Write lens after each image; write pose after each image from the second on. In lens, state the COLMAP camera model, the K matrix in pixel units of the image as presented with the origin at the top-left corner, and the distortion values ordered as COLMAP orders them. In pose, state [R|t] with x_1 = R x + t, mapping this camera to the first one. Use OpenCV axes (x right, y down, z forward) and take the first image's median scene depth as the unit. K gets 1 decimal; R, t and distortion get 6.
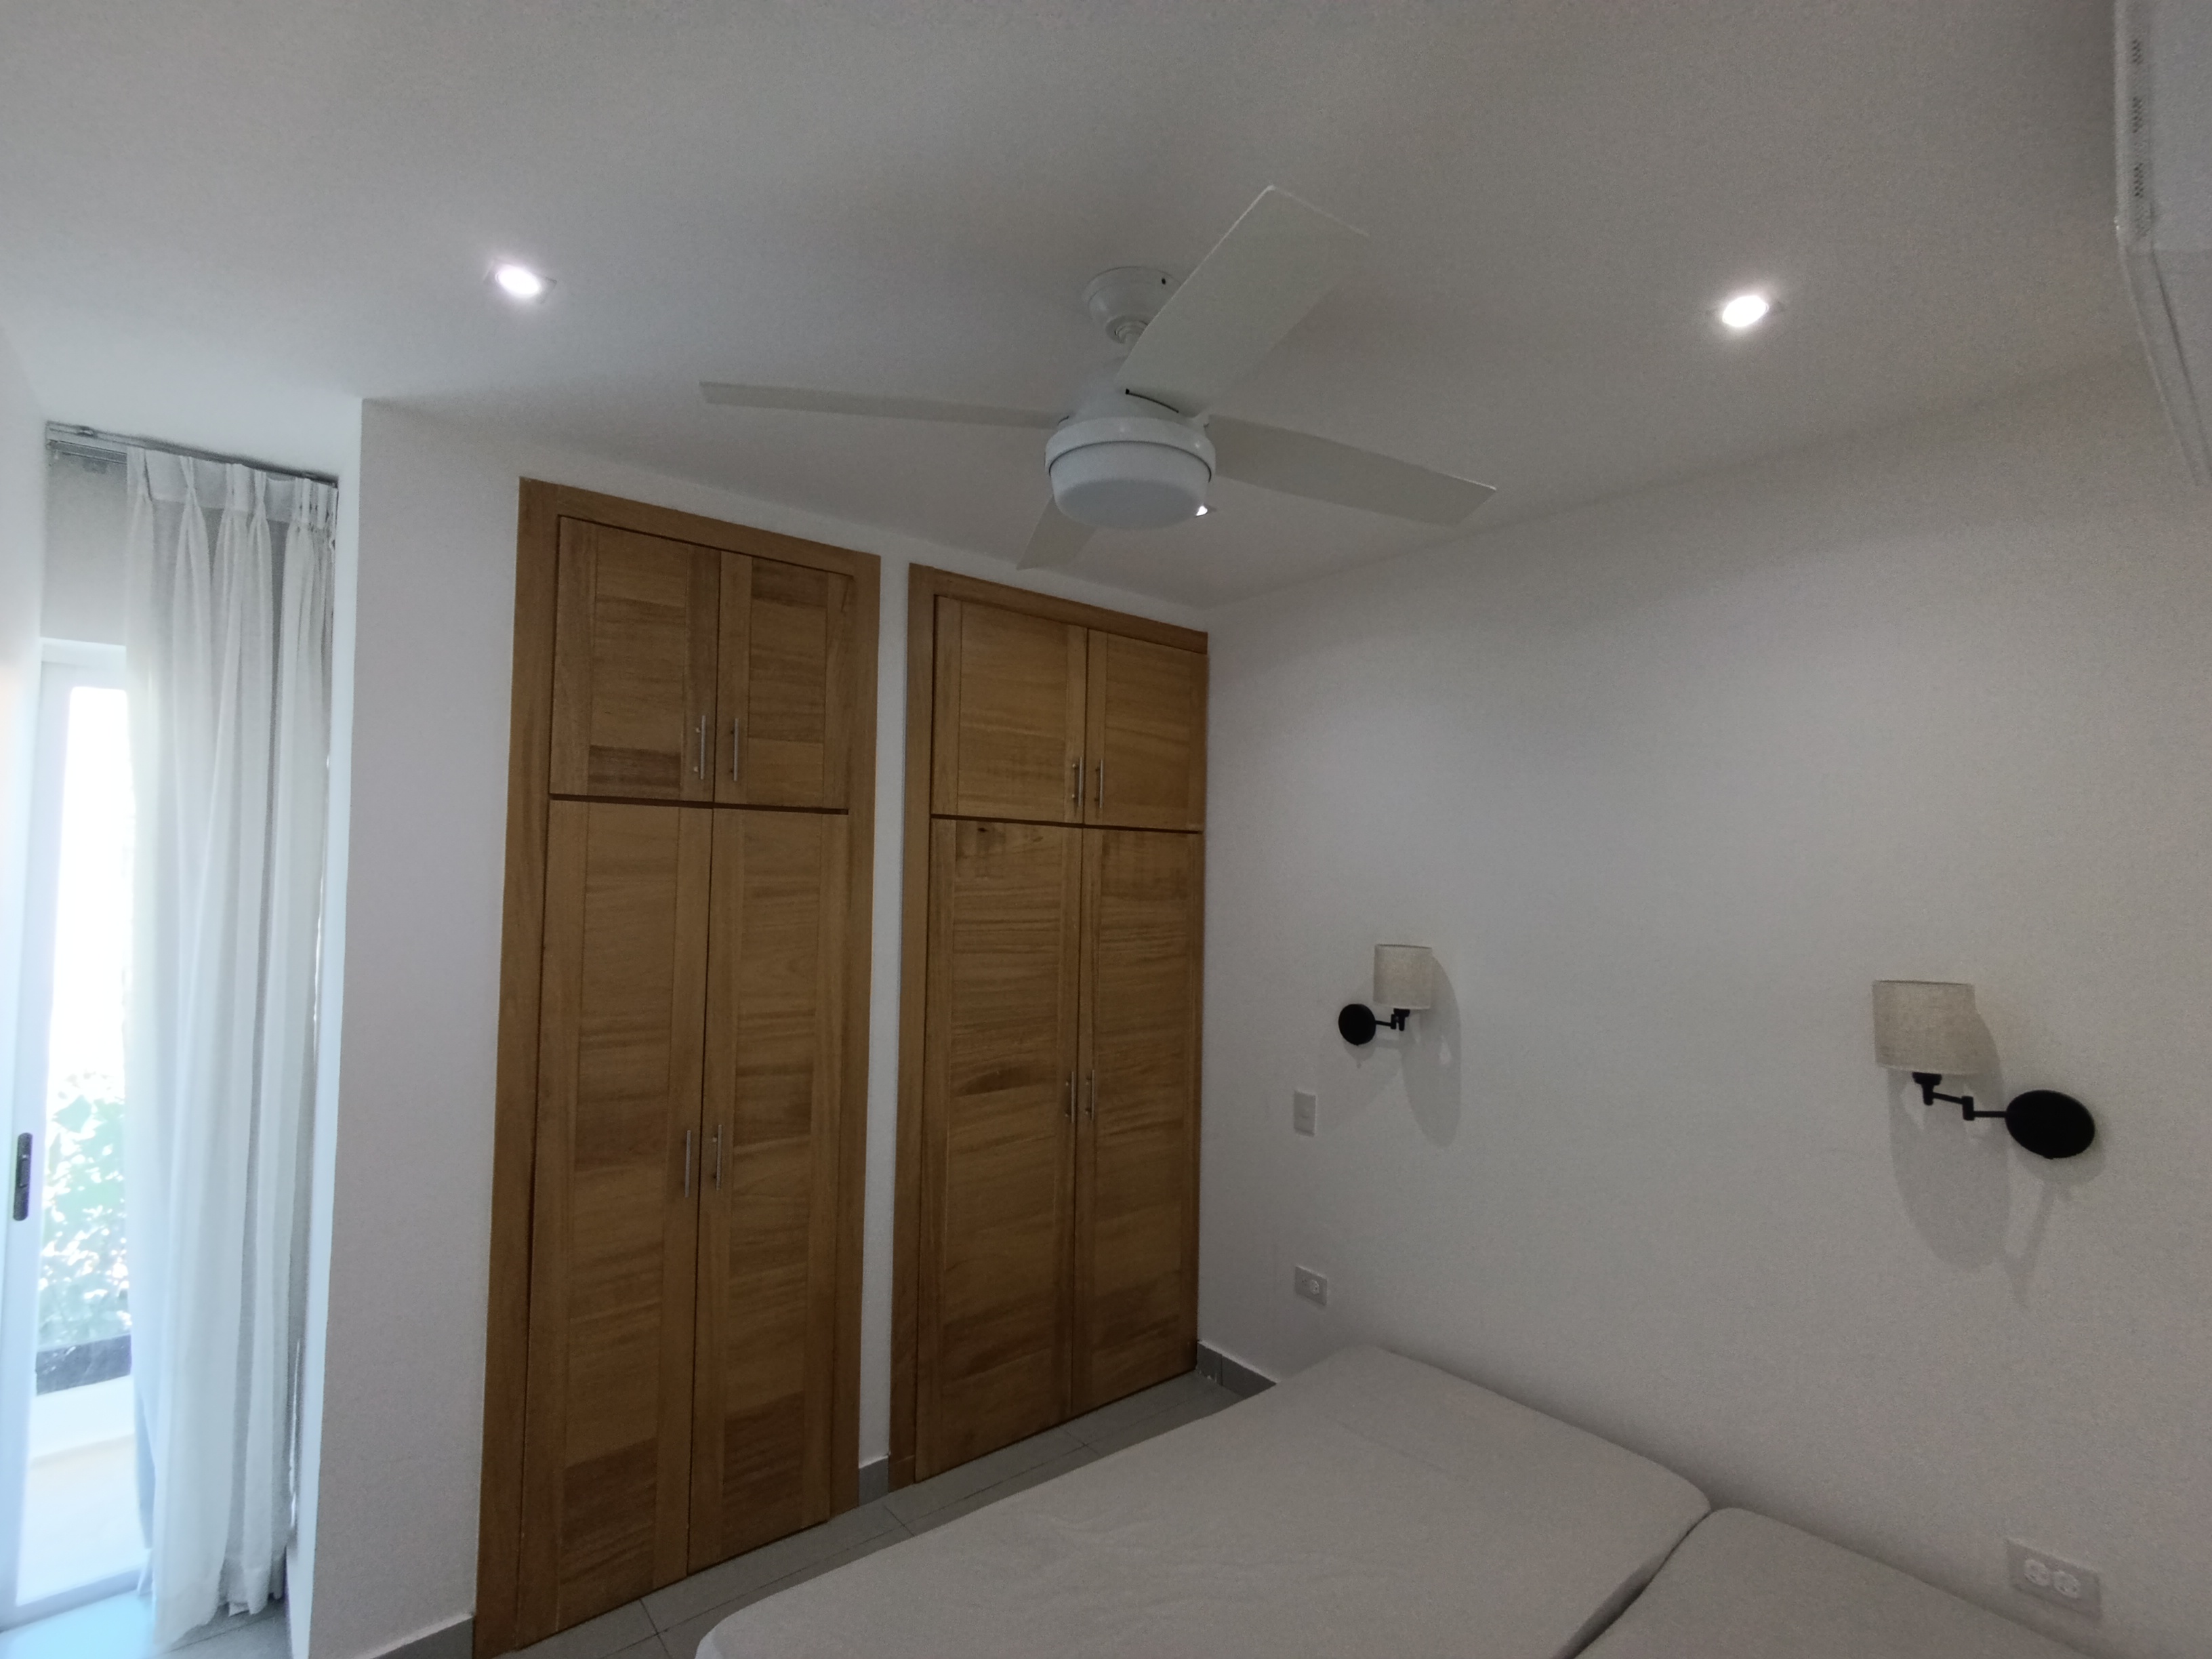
lens RADIAL K [[1025.5, 0, 1112.9], [0, 1025.5, 822.1], [0, 0, 1]] dist [0.000792, 0.000155]
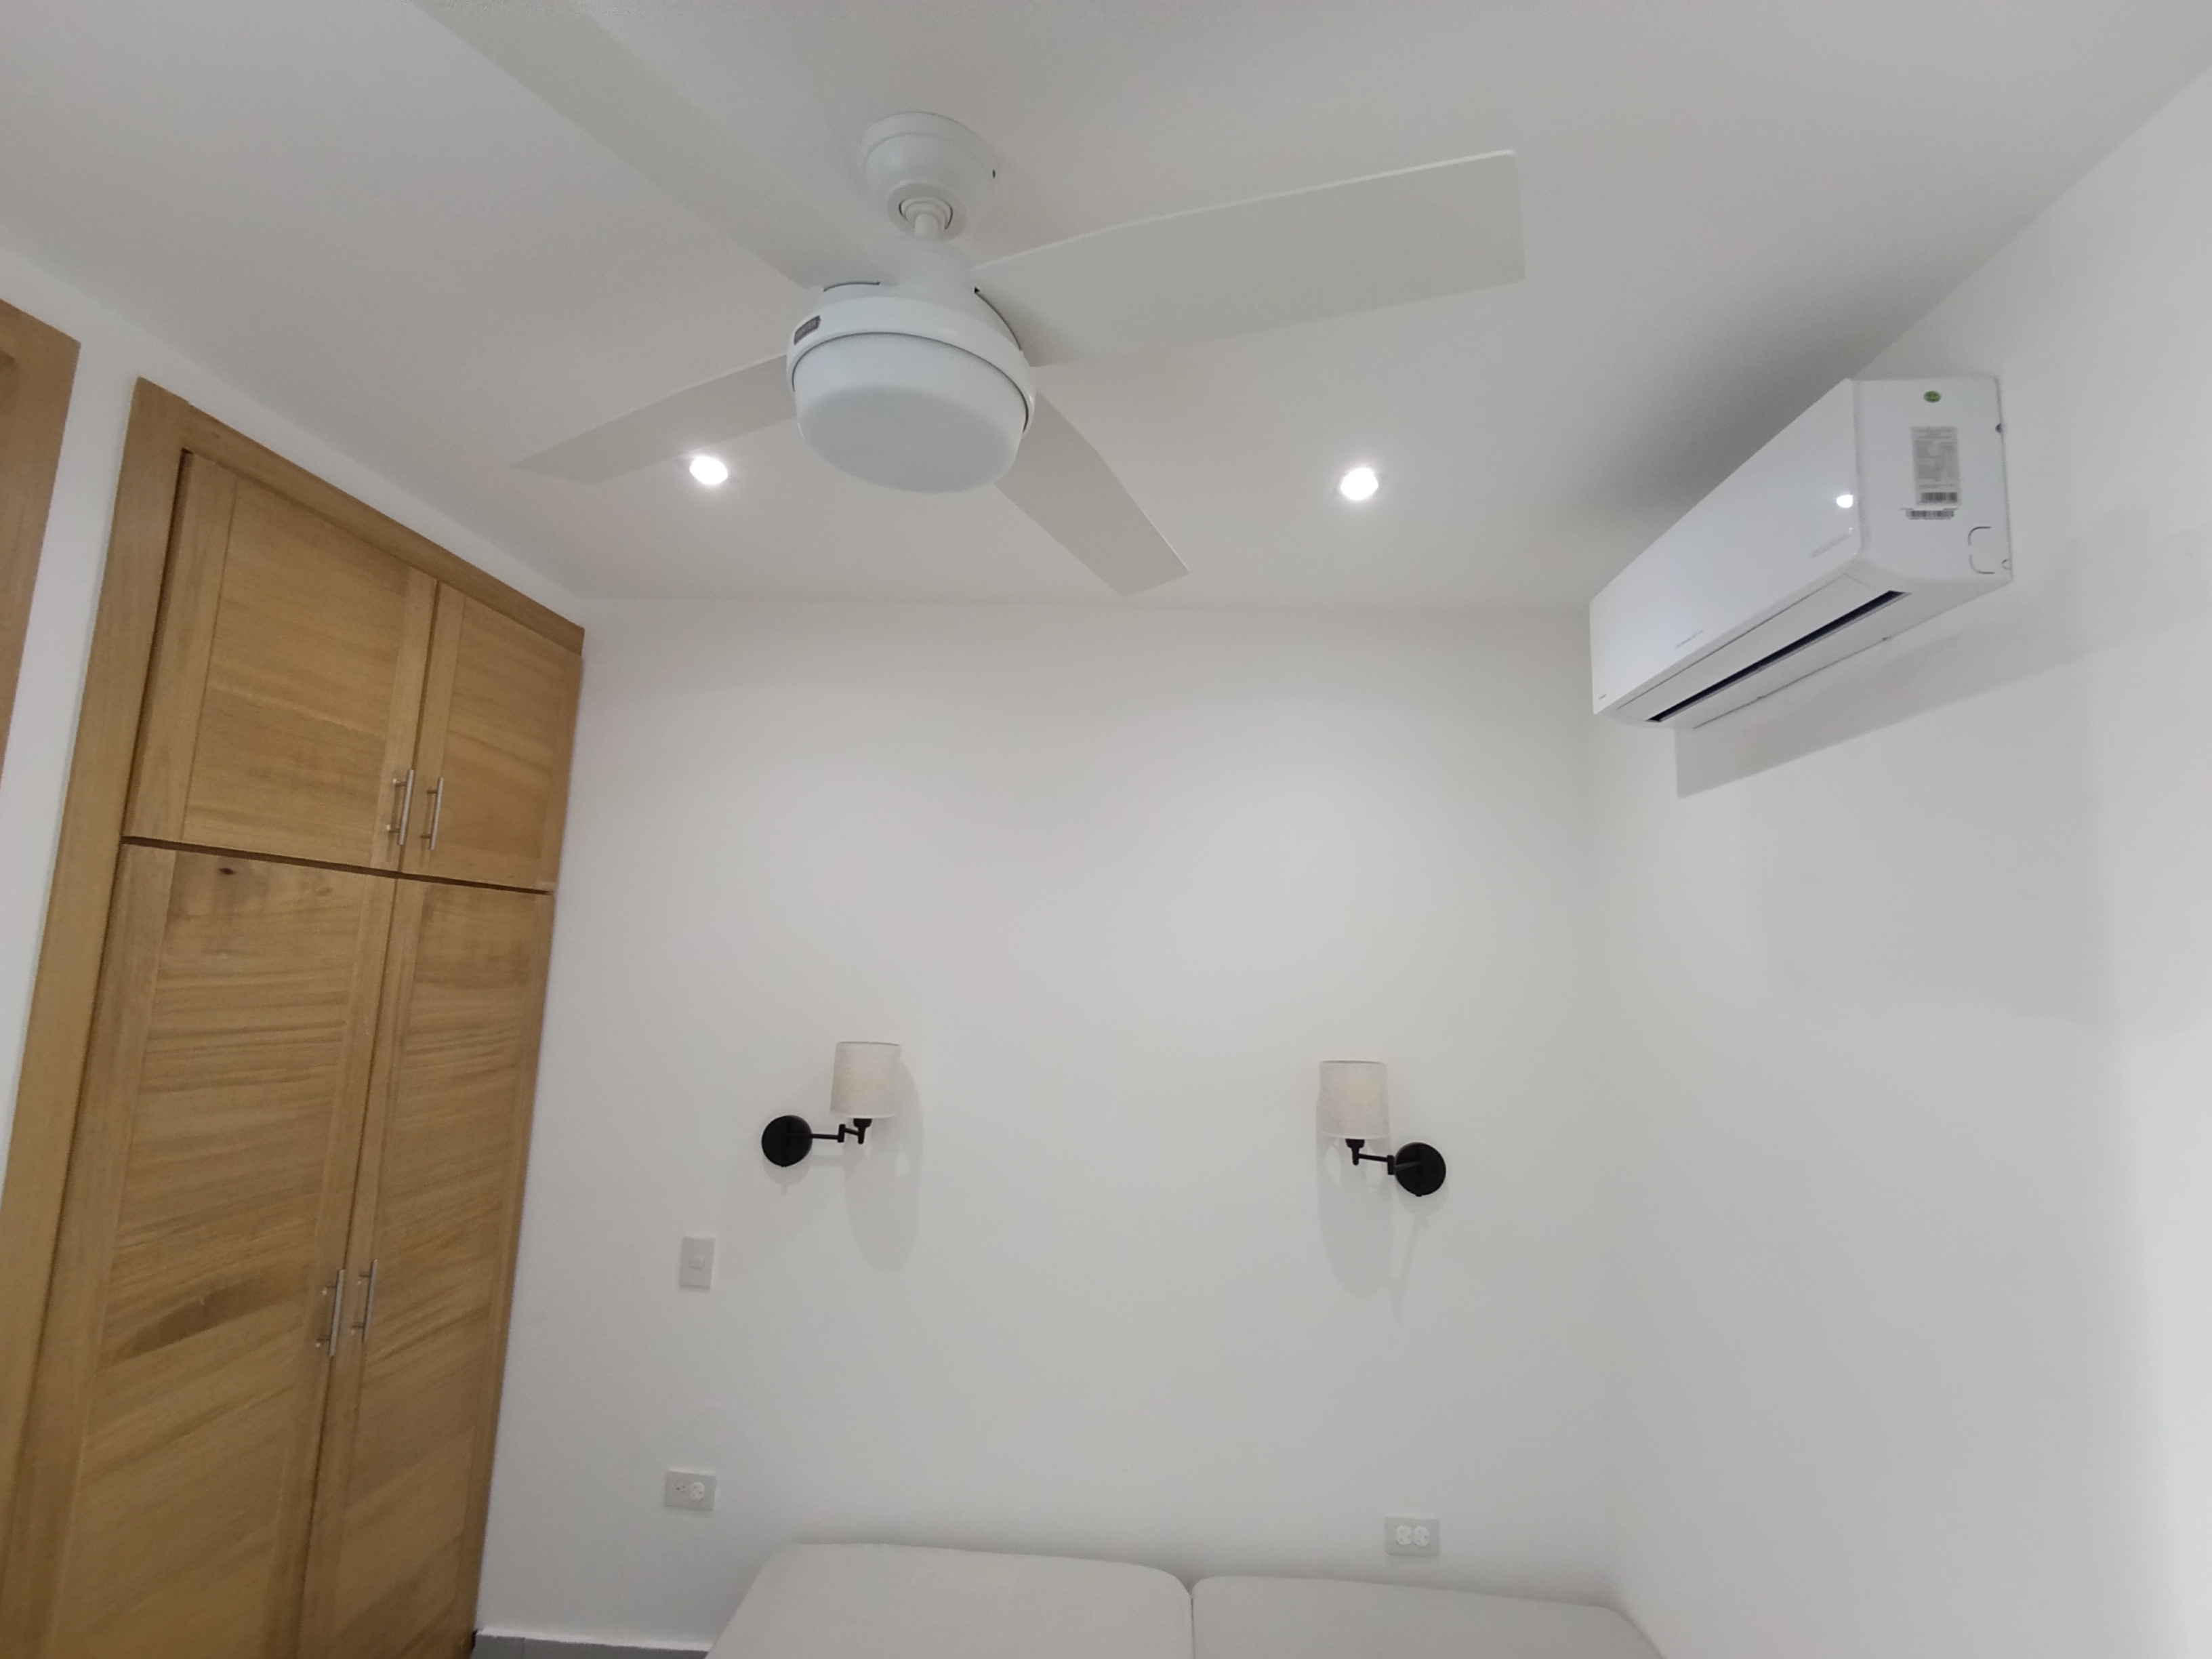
lens RADIAL K [[1025.5, 0, 1119.9], [0, 1025.5, 827.9], [0, 0, 1]] dist [0.000792, 0.000155]
pose [[0.678839, 0.106528, 0.726519, -0.212559], [-0.064587, 0.994248, -0.085436, 0.000267], [-0.731441, 0.011074, 0.681814, 0.243561]]
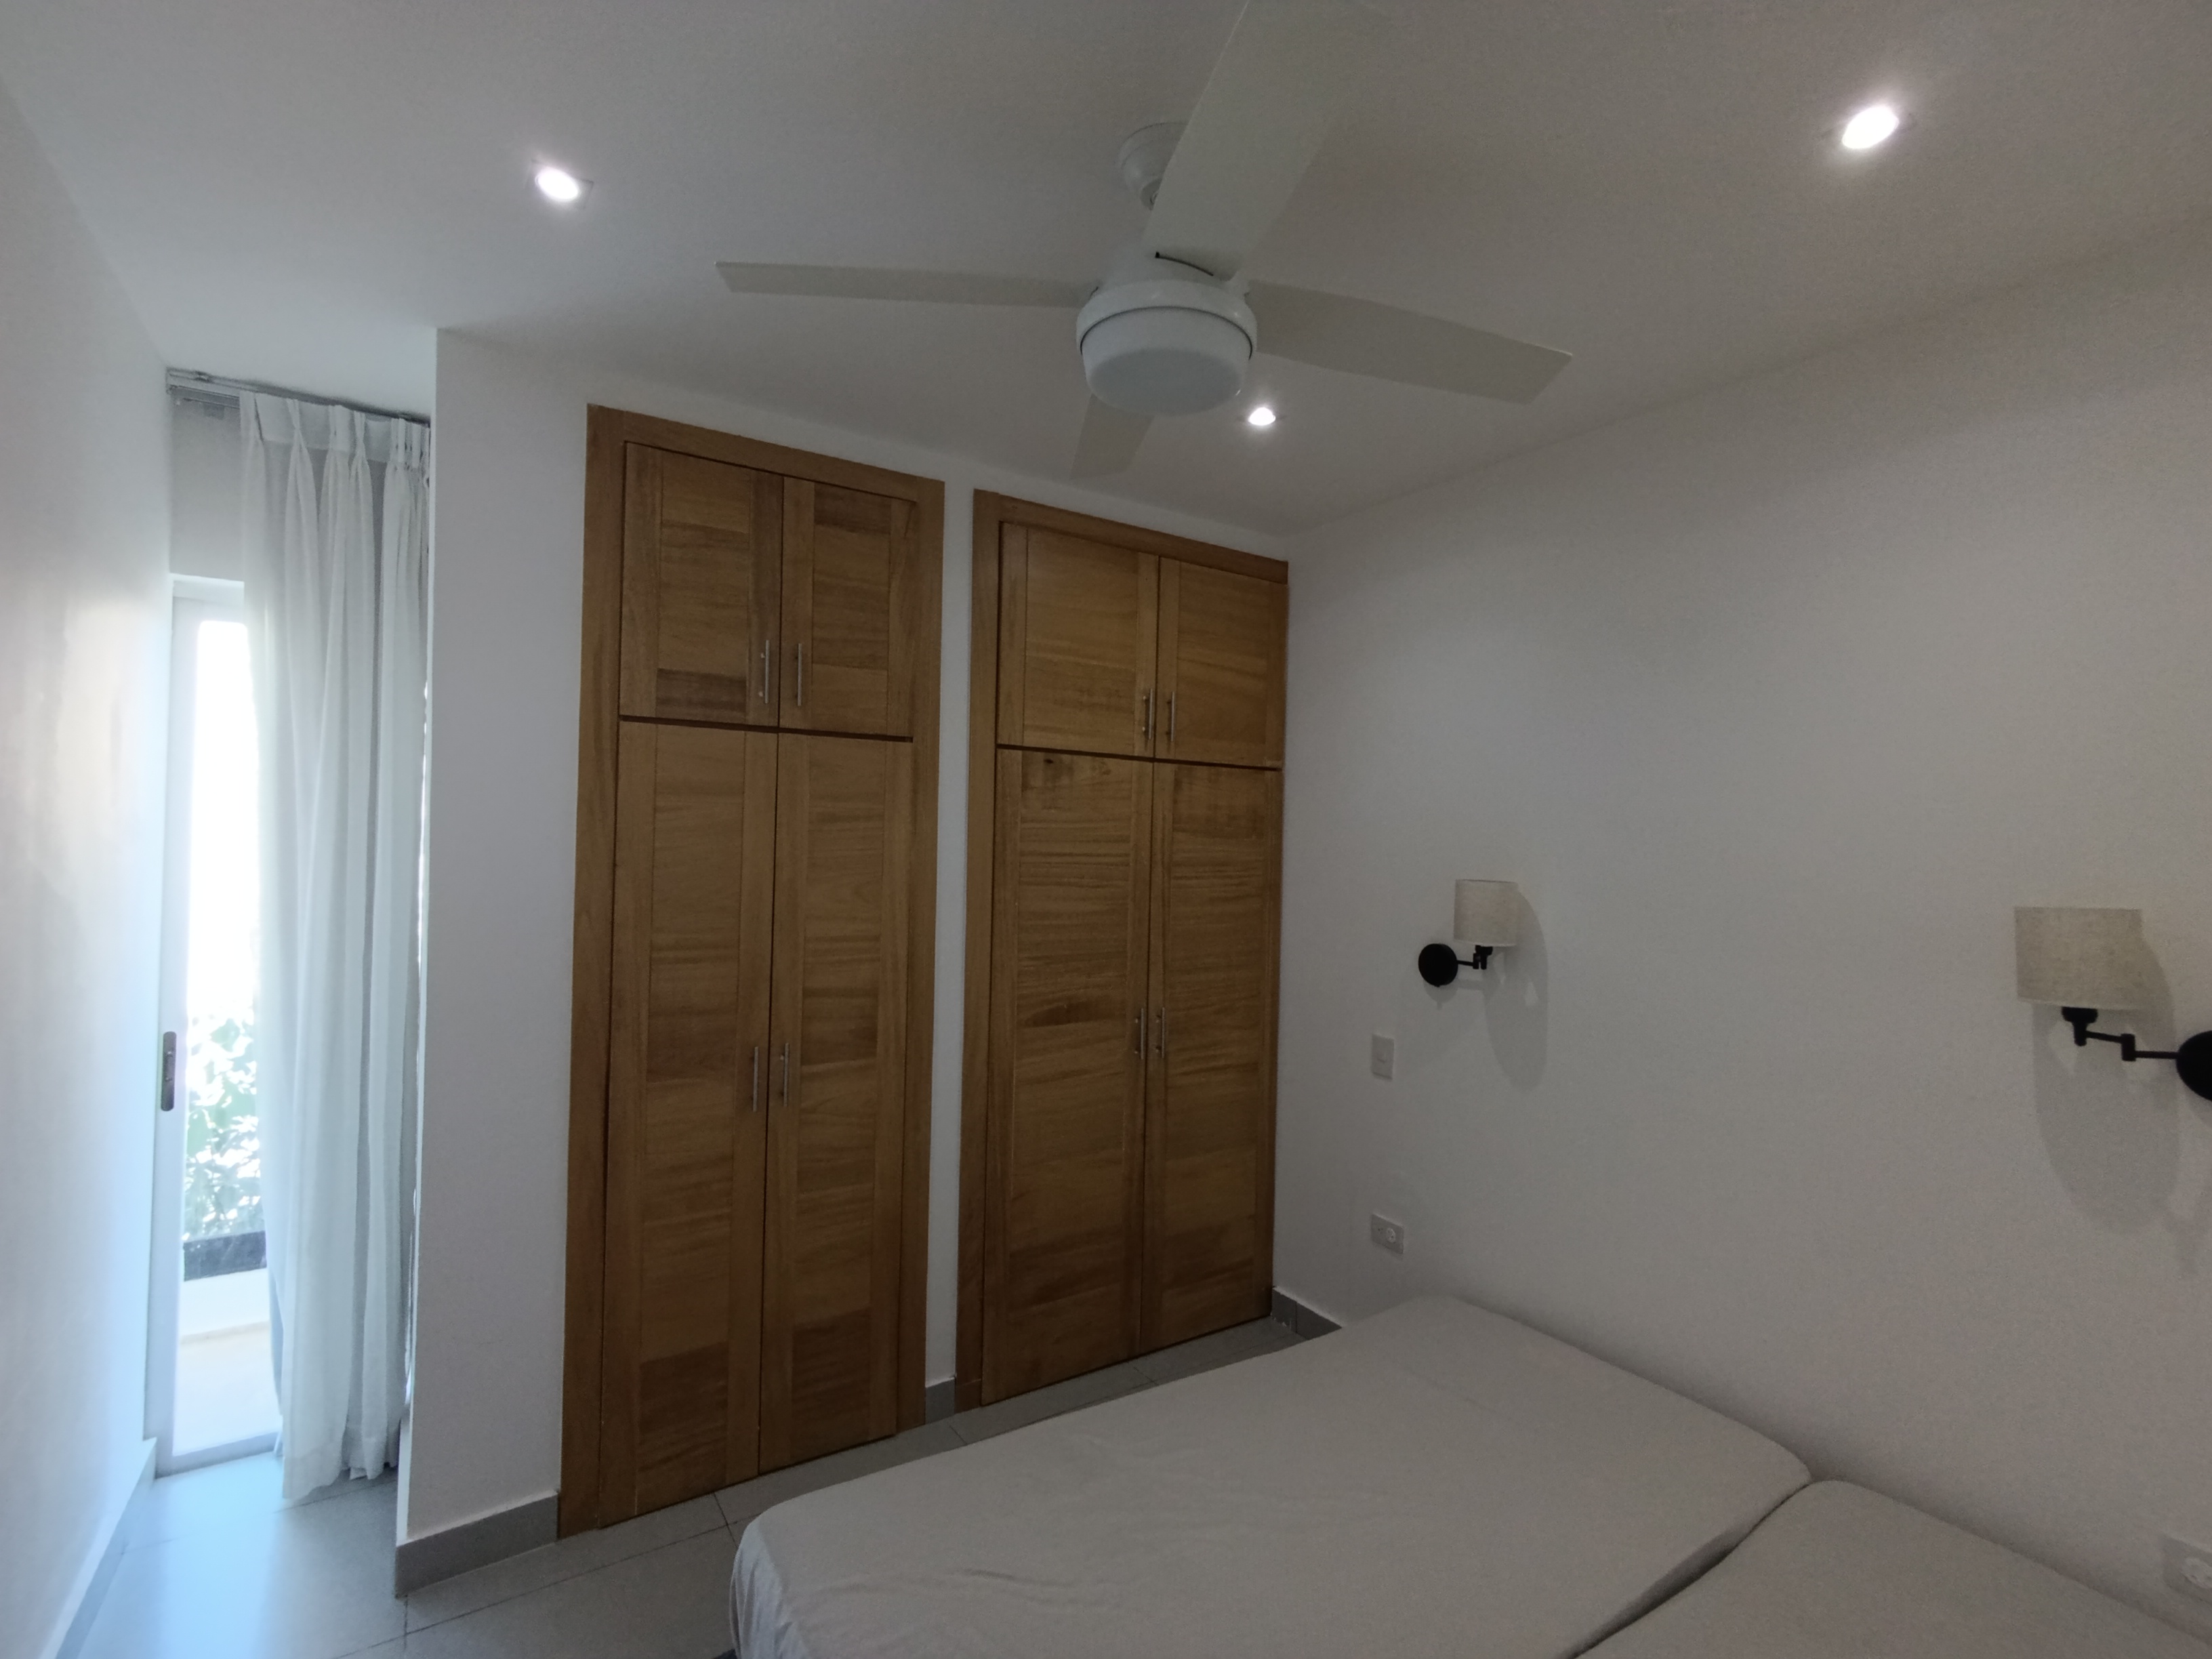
lens RADIAL K [[1025.5, 0, 1112.0], [0, 1025.5, 823.0], [0, 0, 1]] dist [0.000792, 0.000155]
pose [[0.994135, 0.003386, -0.108095, 0.040501], [-0.000236, 0.999575, 0.029135, 0.039142], [0.108148, -0.028939, 0.993713, 0.025090]]
